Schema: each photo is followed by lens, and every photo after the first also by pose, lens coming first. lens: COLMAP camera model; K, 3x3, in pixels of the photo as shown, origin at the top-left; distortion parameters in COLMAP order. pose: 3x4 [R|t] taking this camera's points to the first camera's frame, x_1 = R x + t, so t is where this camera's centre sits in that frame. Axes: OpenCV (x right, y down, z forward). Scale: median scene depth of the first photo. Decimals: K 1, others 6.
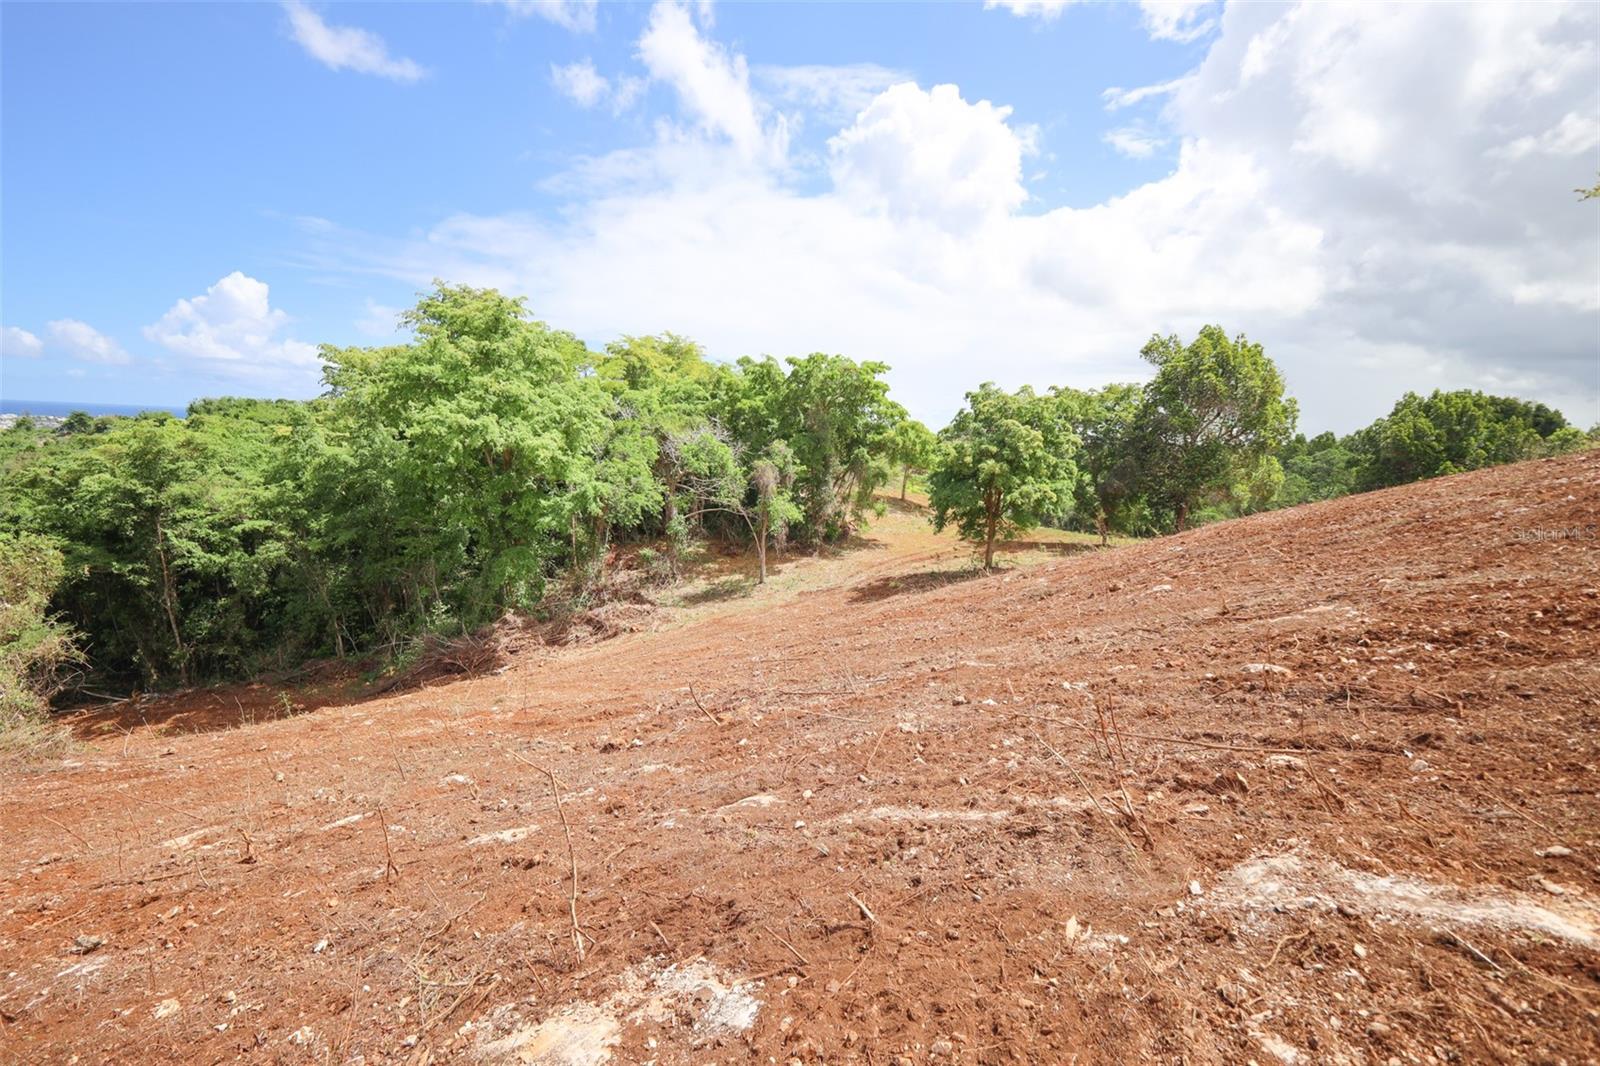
lens RADIAL K [[692.7, 0, 798.6], [0, 692.7, 527.8], [0, 0, 1]] dist [-0.011011, 0.002443]
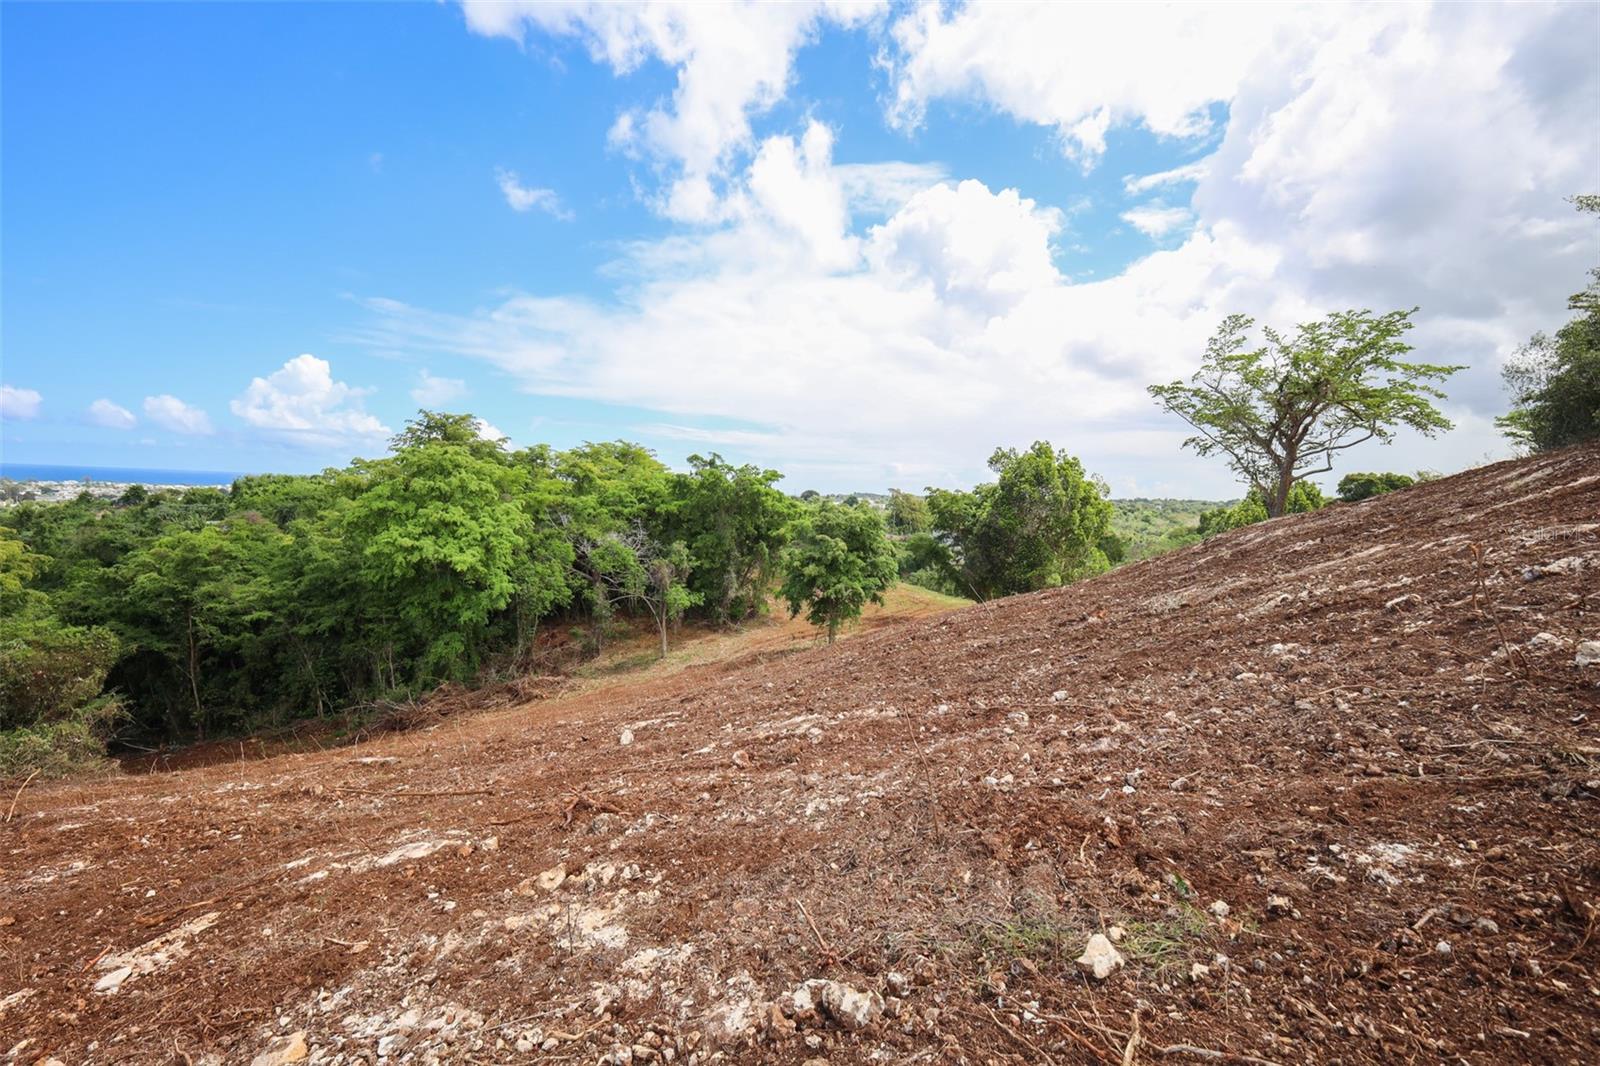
lens RADIAL K [[686.9, 0, 797.6], [0, 686.9, 513.2], [0, 0, 1]] dist [-0.010322, 0.000513]
pose [[0.999297, -0.007366, -0.036753, 0.267599], [0.003458, 0.994437, -0.105281, -0.052129], [0.037324, 0.105080, 0.993763, -0.261510]]
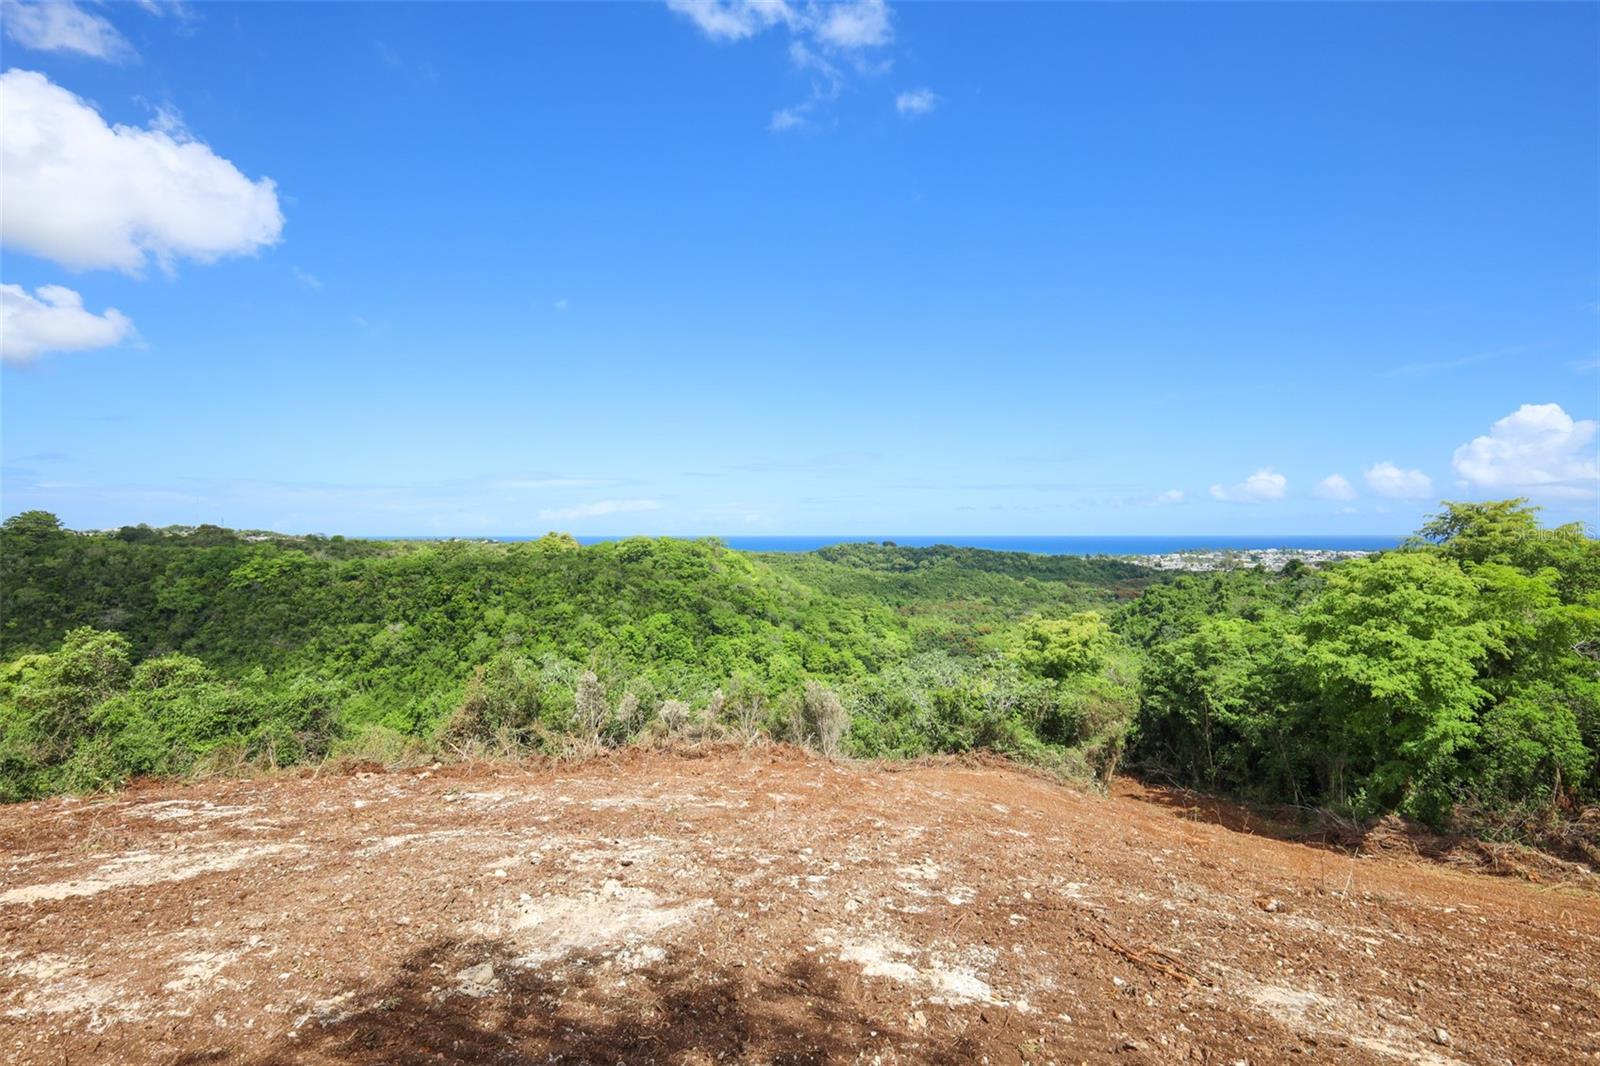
lens RADIAL K [[692.7, 0, 798.6], [0, 692.7, 527.8], [0, 0, 1]] dist [-0.011011, 0.002443]
pose [[0.122198, -0.059441, -0.990724, 0.610984], [-0.128919, 0.988798, -0.075227, -0.134697], [0.984097, 0.136916, 0.113166, -0.203926]]
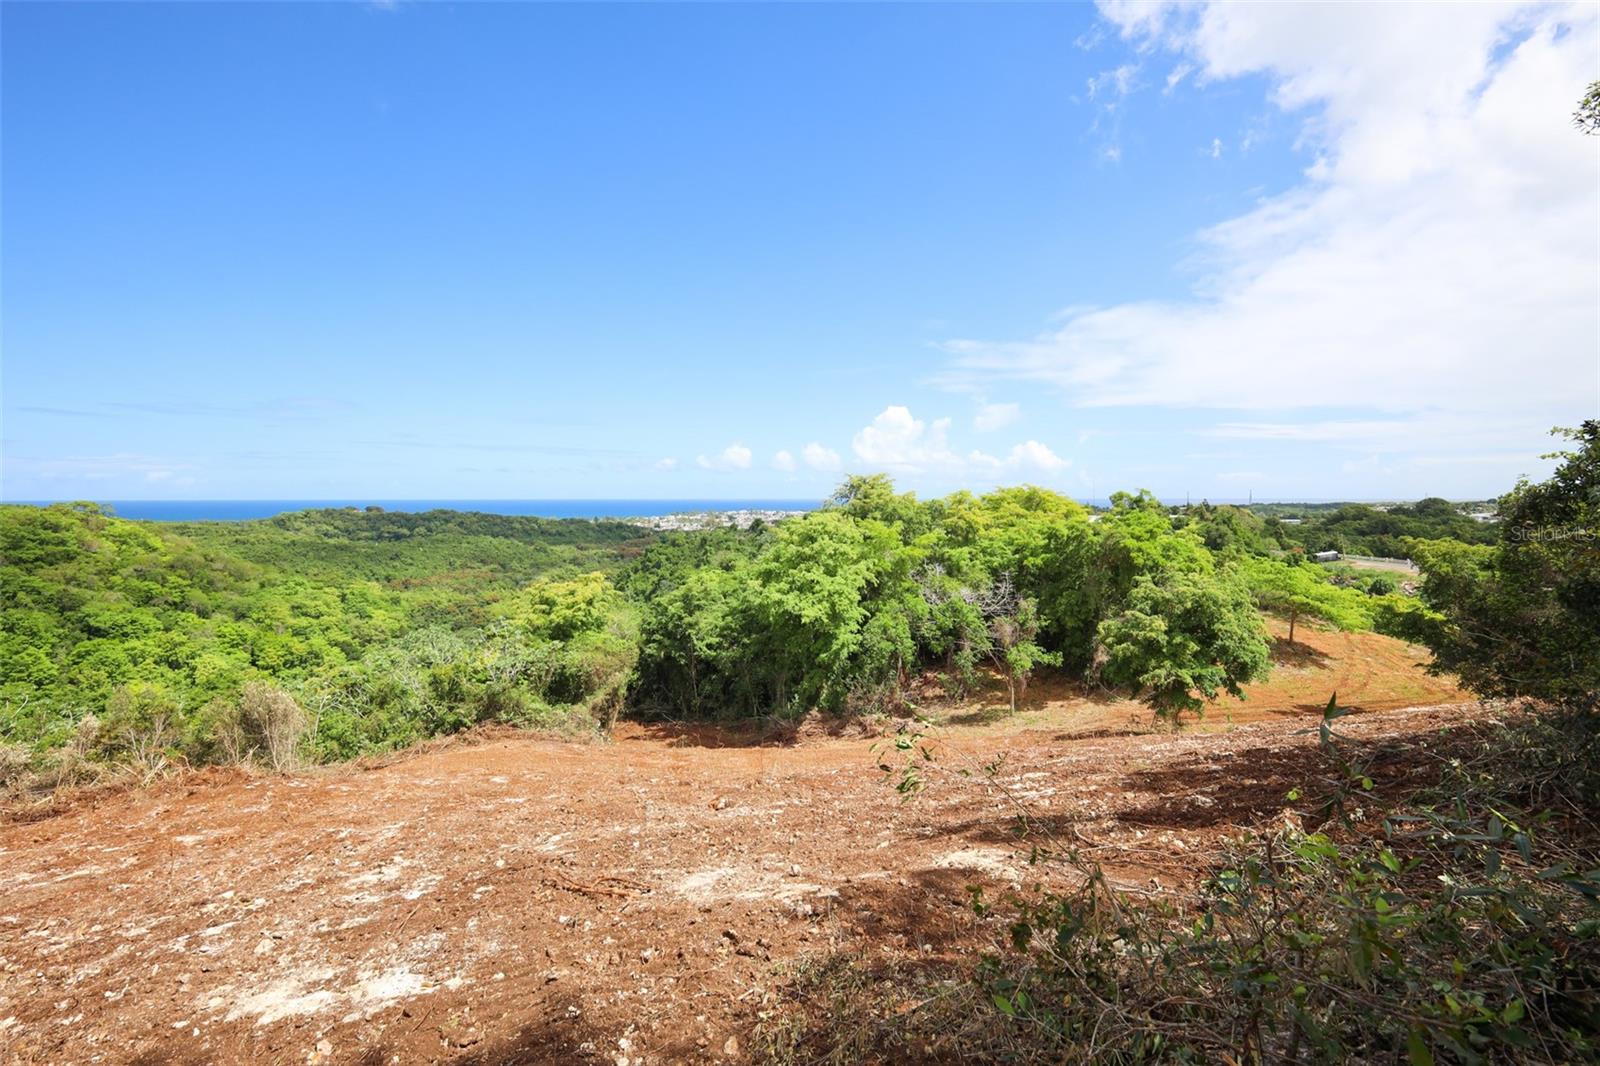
lens RADIAL K [[692.7, 0, 798.6], [0, 692.7, 527.8], [0, 0, 1]] dist [-0.011011, 0.002443]
pose [[0.719042, -0.019997, -0.694679, 0.615148], [-0.059280, 0.994178, -0.089978, -0.135758], [0.692434, 0.105879, 0.713670, -0.194996]]
